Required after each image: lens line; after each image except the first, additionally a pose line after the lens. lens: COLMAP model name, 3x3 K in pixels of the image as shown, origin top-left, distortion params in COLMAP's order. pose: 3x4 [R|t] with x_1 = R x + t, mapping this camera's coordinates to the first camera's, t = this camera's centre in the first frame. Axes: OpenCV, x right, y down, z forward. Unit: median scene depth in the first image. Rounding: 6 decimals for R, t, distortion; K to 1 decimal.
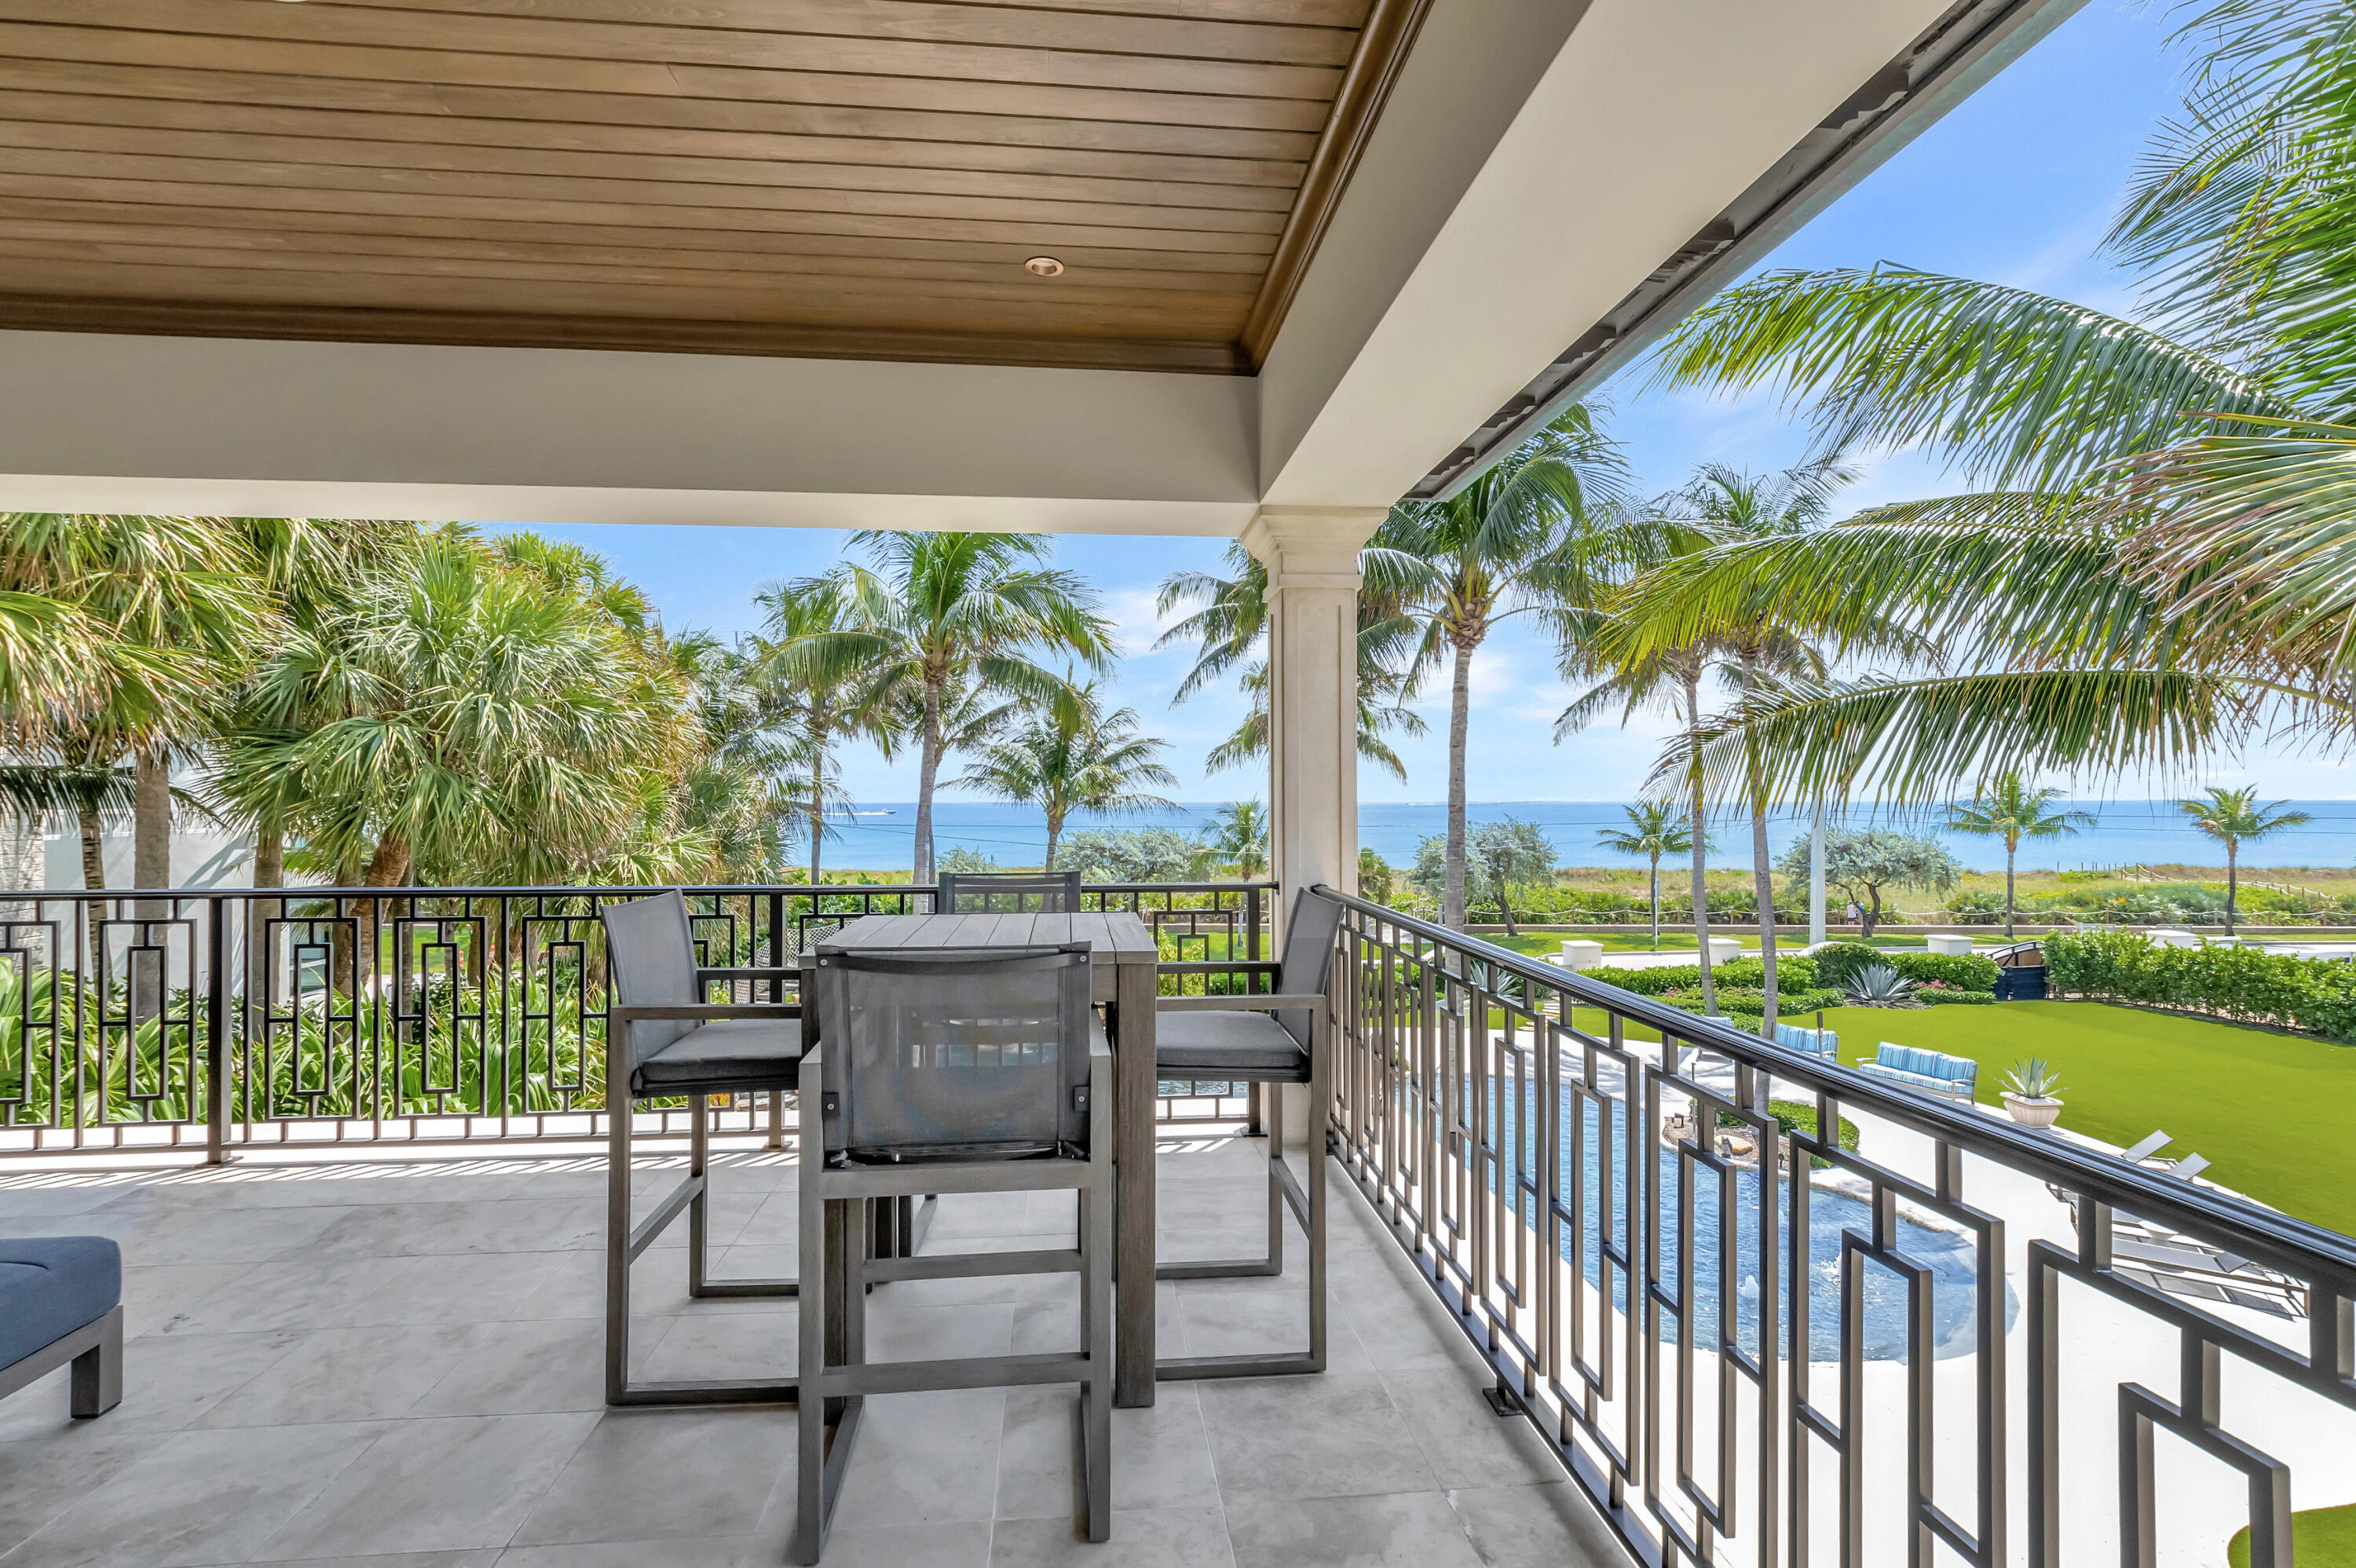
lens RADIAL K [[1061.7, 0, 1178.0], [0, 1061.7, 784.0], [0, 0, 1]] dist [0.013367, 0.000241]
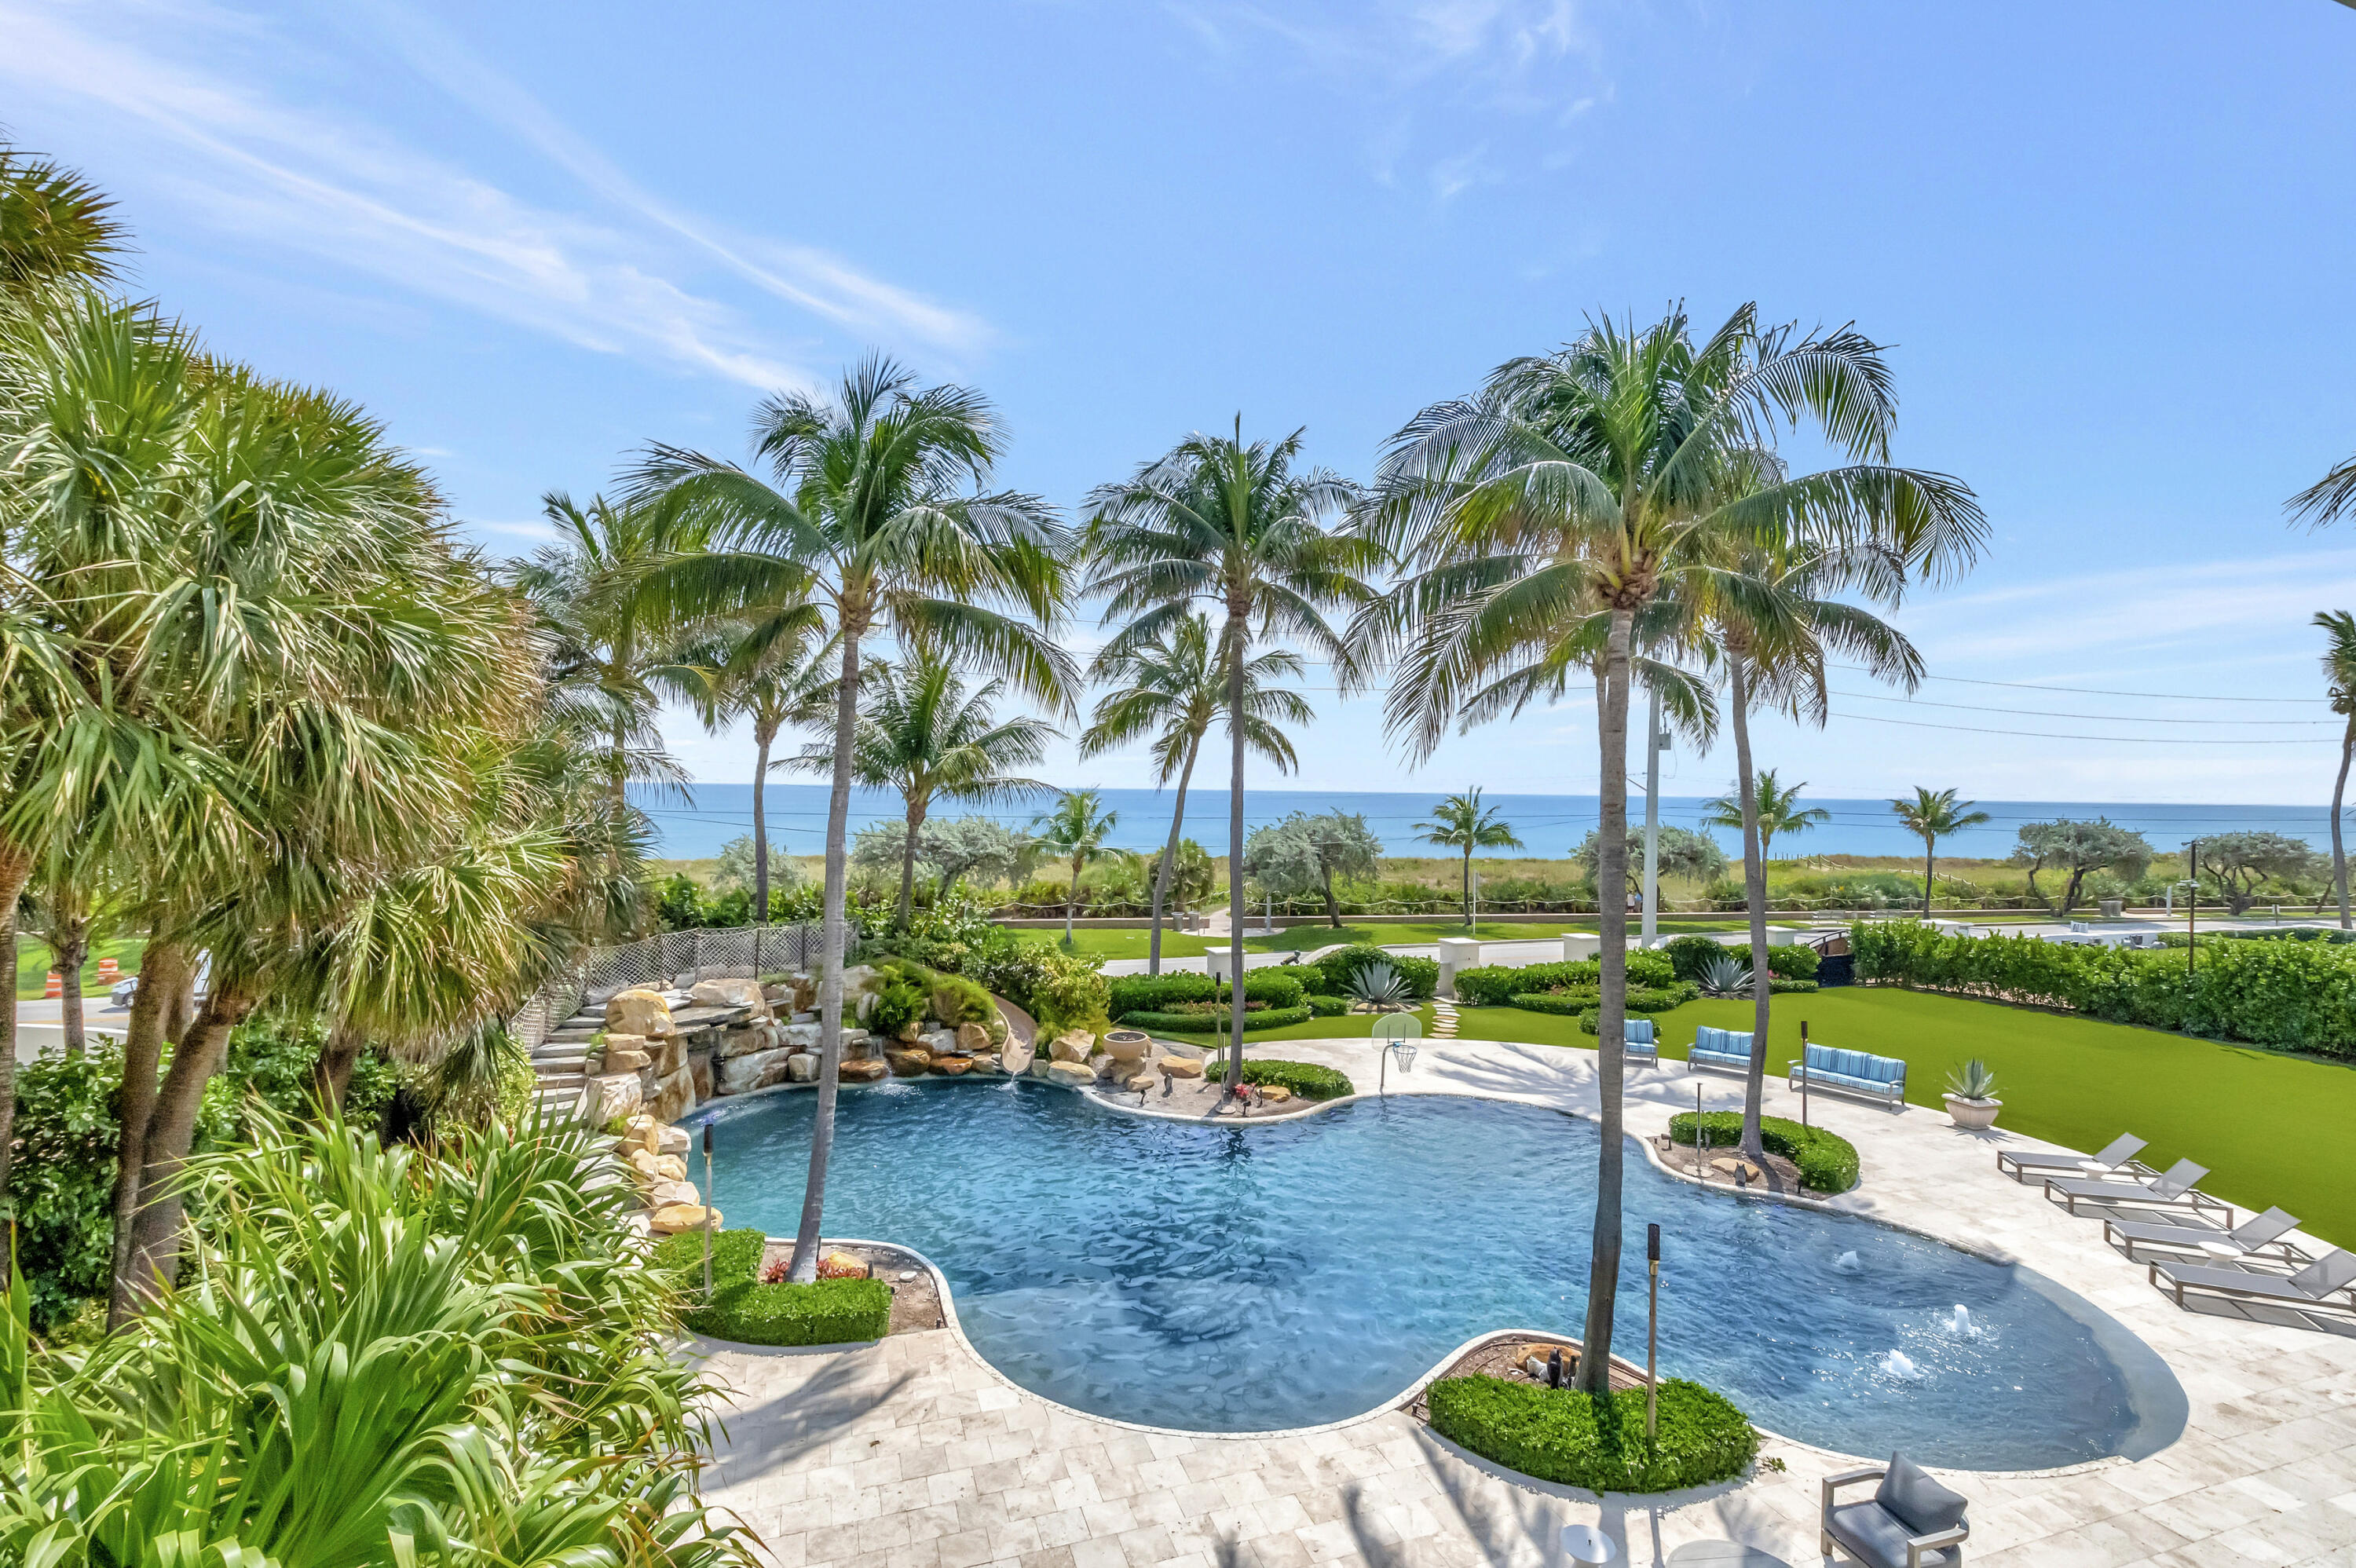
lens RADIAL K [[1061.7, 0, 1178.0], [0, 1061.7, 784.0], [0, 0, 1]] dist [0.013367, 0.000241]
pose [[0.975335, 0.016089, 0.220143, -0.093389], [-0.018770, 0.999773, 0.010091, 0.001169], [-0.219931, -0.013975, 0.975415, 0.114928]]
